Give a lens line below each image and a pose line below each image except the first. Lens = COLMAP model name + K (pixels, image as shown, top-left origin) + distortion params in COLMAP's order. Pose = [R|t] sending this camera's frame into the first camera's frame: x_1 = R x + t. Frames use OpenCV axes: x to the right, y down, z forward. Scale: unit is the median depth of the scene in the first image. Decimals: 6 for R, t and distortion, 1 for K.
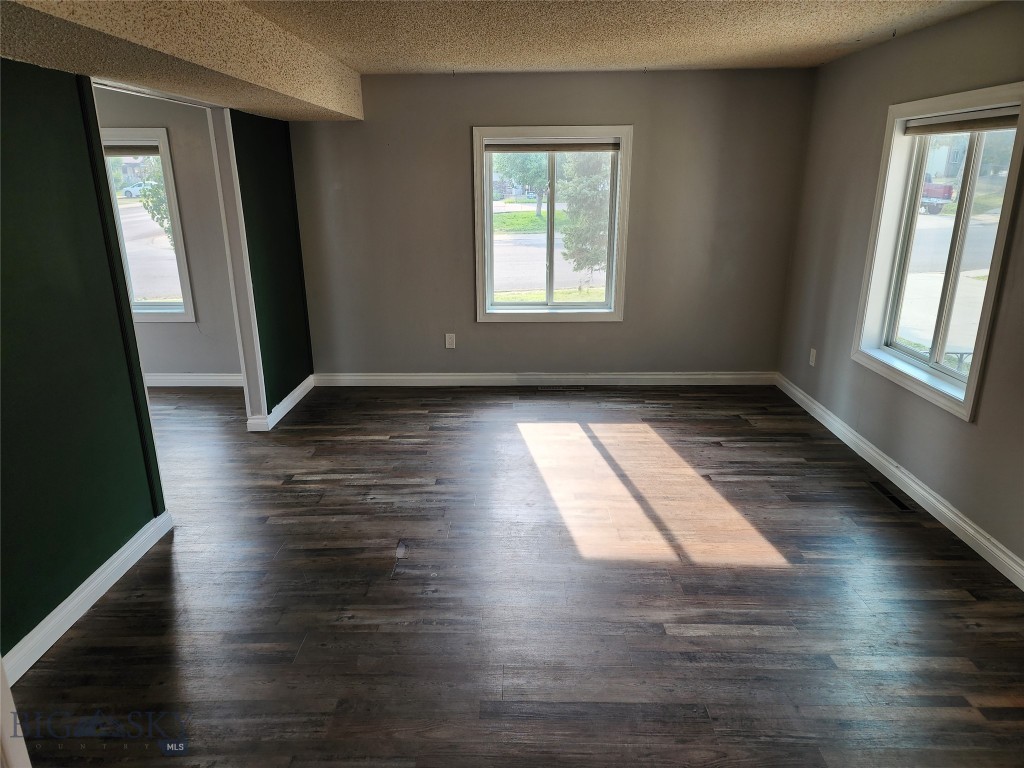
lens RADIAL K [[686.4, 0, 516.5], [0, 686.4, 381.6], [0, 0, 1]] dist [0.060480, -0.046153]
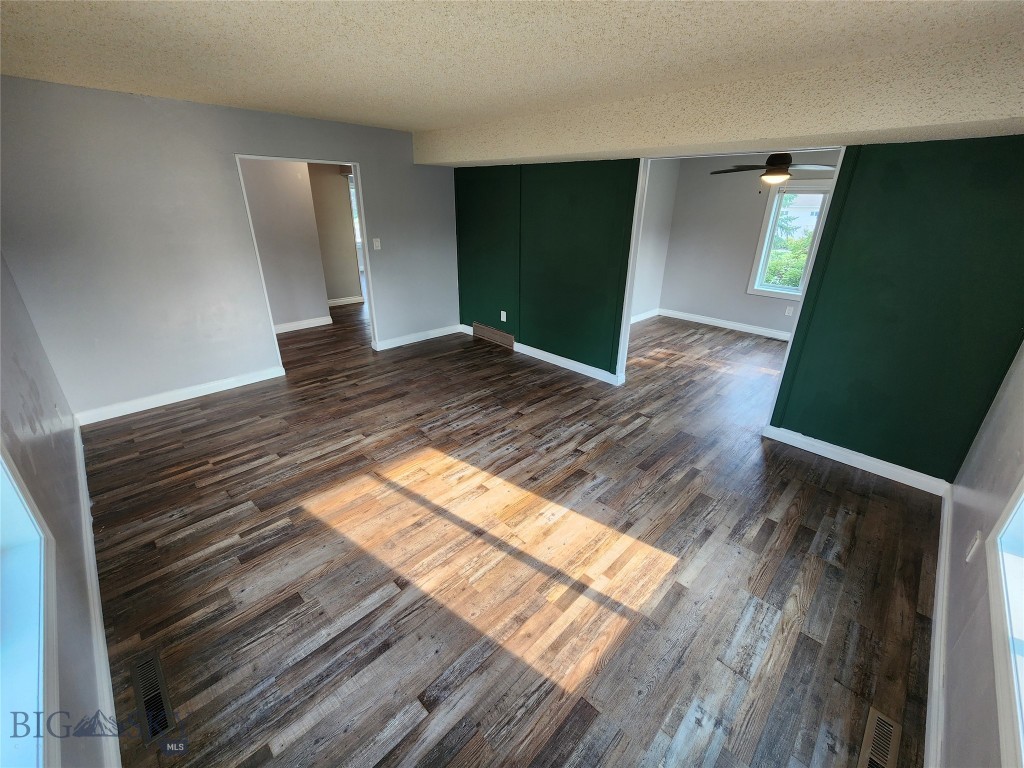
lens RADIAL K [[419.7, 0, 514.9], [0, 419.7, 379.2], [0, 0, 1]] dist [0.003332, 0.000058]
pose [[-0.696526, 0.277901, -0.661530, 0.469820], [-0.215106, 0.798677, 0.562000, -0.391961], [0.684530, 0.533747, -0.496521, 1.273037]]
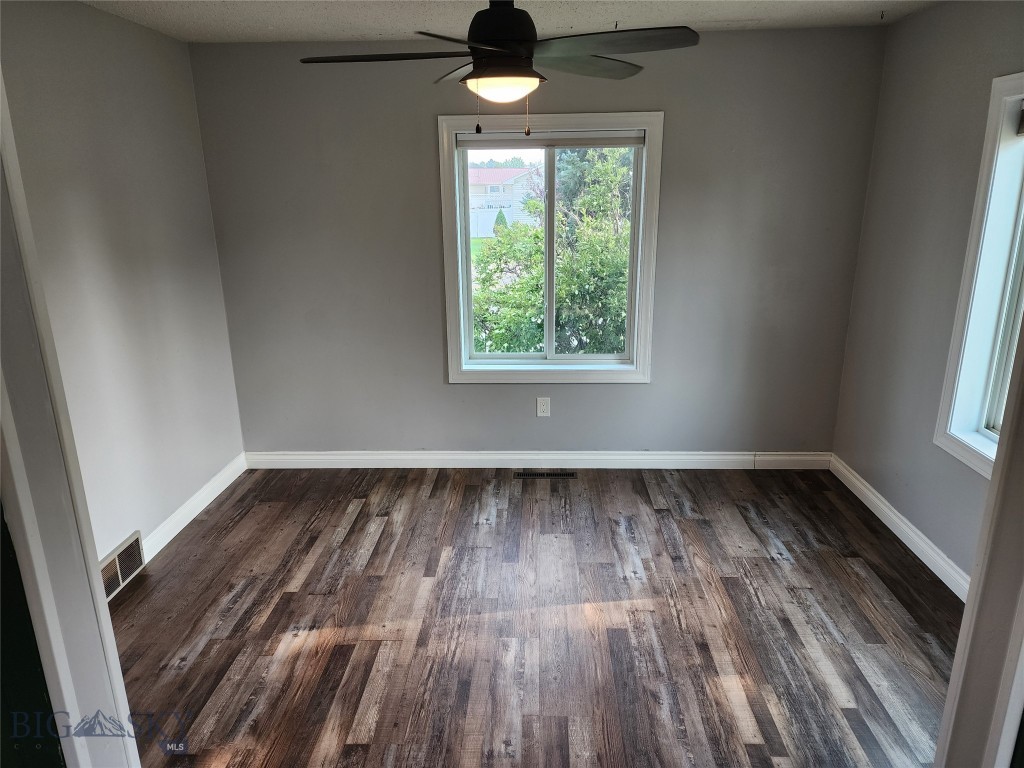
lens RADIAL K [[686.4, 0, 515.7], [0, 686.4, 390.8], [0, 0, 1]] dist [0.060480, -0.046153]
pose [[-0.028223, 0.294371, -0.955274, -0.236525], [-0.269659, 0.917983, 0.290847, -0.281311], [0.962542, 0.265807, 0.053472, 0.965482]]
